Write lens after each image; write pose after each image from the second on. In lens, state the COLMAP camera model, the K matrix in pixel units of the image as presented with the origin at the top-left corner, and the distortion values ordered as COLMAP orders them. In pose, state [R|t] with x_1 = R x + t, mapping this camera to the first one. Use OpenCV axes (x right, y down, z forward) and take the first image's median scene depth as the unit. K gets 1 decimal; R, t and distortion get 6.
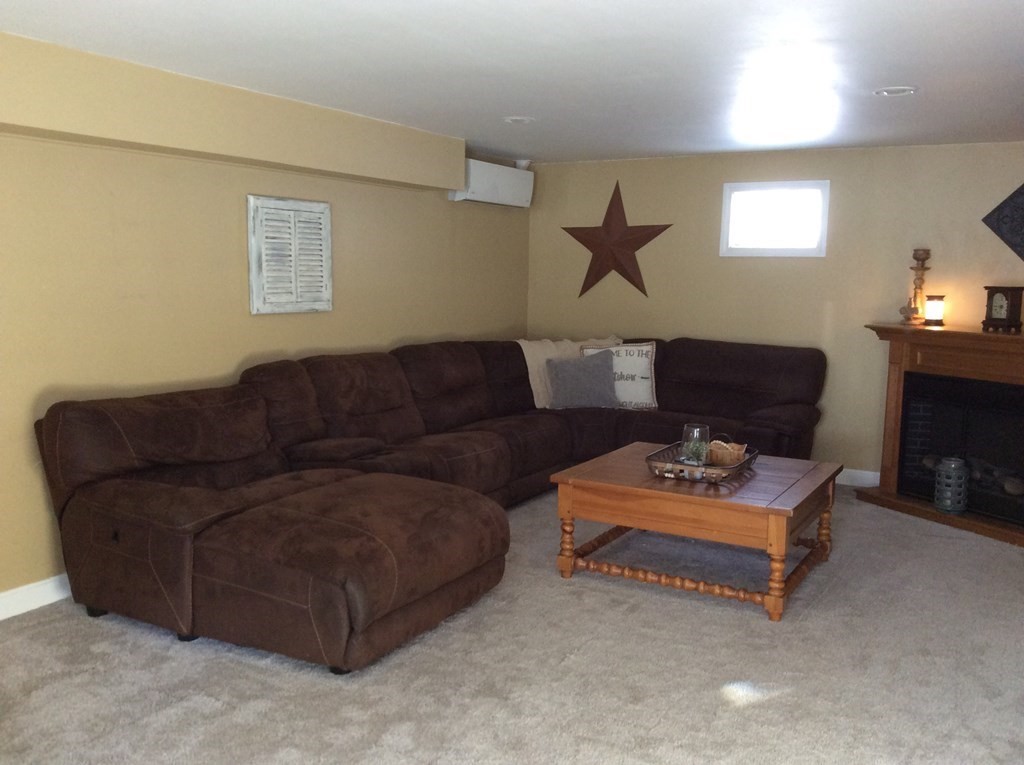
lens RADIAL K [[932.9, 0, 506.9], [0, 932.9, 396.4], [0, 0, 1]] dist [0.171748, -0.350797]
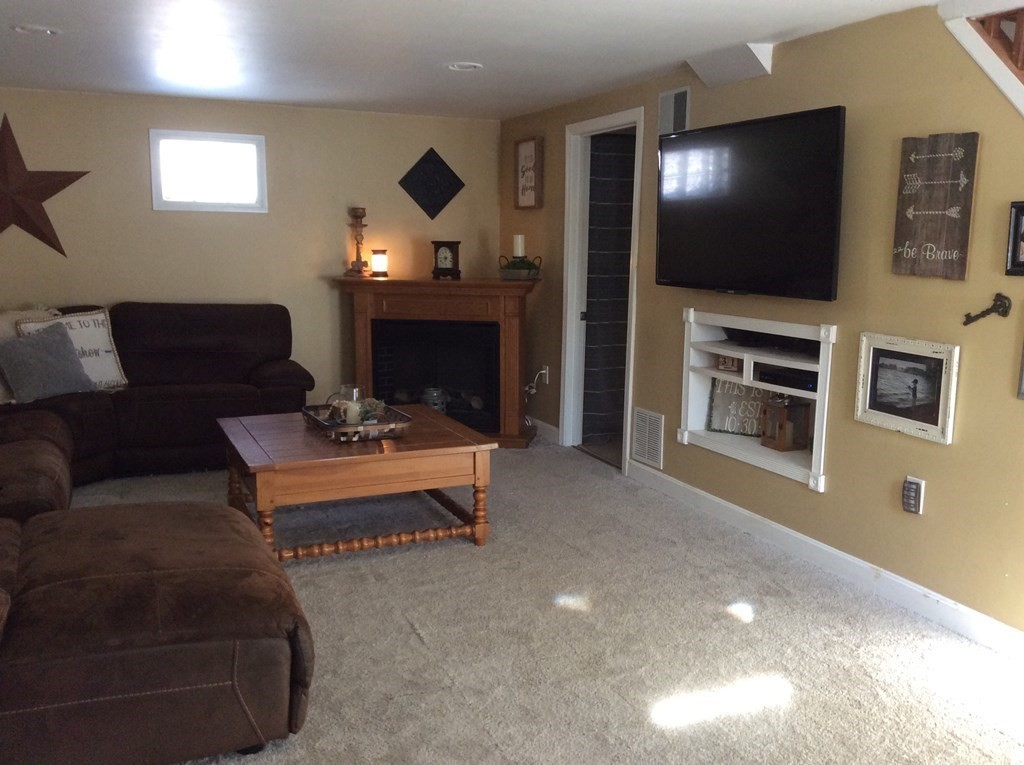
lens RADIAL K [[932.9, 0, 506.9], [0, 932.9, 396.4], [0, 0, 1]] dist [0.171748, -0.350797]
pose [[0.598289, -0.147769, 0.787537, -0.475742], [0.110255, 0.988681, 0.101750, -0.040019], [-0.793659, 0.025953, 0.607810, 0.268333]]
